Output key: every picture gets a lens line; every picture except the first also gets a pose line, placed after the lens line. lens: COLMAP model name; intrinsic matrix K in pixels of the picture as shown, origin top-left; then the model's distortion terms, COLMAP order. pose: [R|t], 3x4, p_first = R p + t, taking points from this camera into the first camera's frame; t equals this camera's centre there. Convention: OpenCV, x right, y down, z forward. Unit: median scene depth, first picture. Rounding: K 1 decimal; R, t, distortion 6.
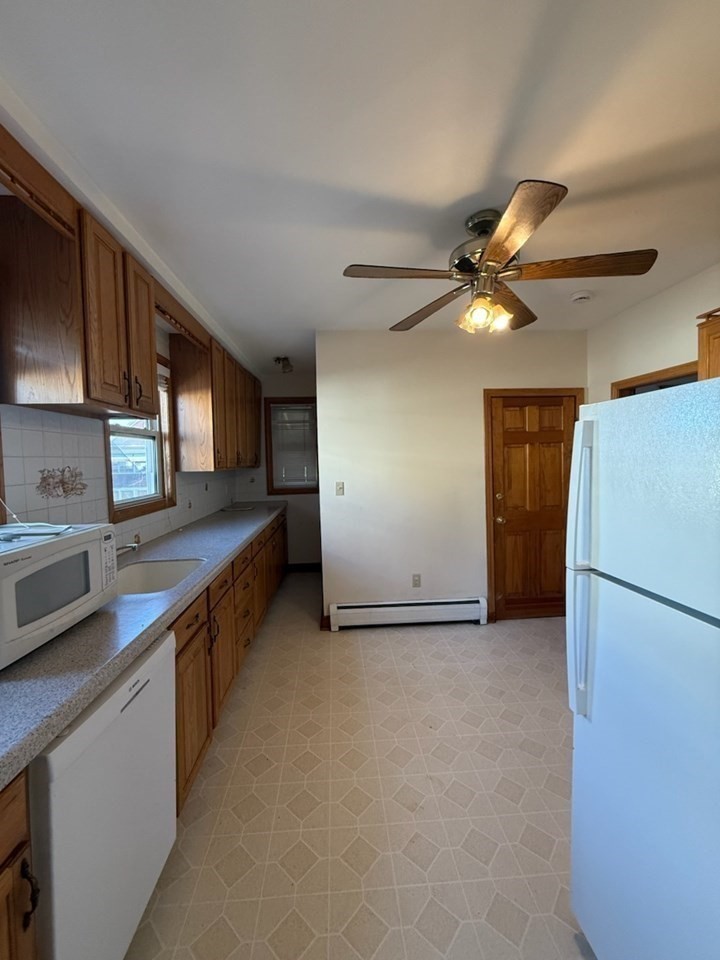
lens RADIAL K [[384.5, 0, 367.7], [0, 384.5, 477.3], [0, 0, 1]] dist [0.001903, 0.000211]
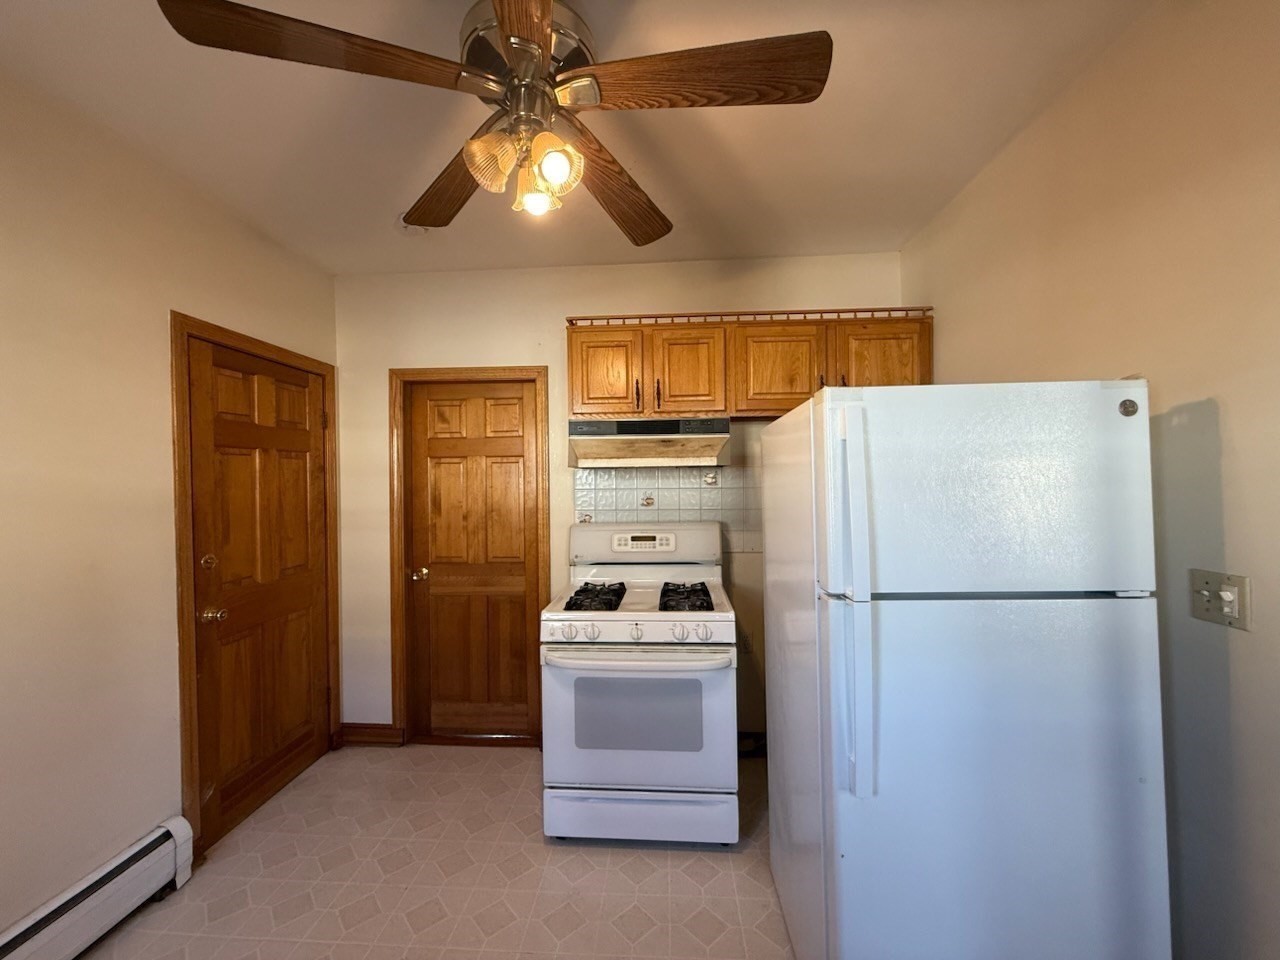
lens RADIAL K [[512.7, 0, 637.9], [0, 512.7, 477.5], [0, 0, 1]] dist [0.001903, 0.000211]
pose [[0.154907, 0.028397, 0.987521, -0.170003], [0.057587, 0.997628, -0.037721, 0.004180], [-0.986249, 0.062711, 0.152904, 0.413722]]
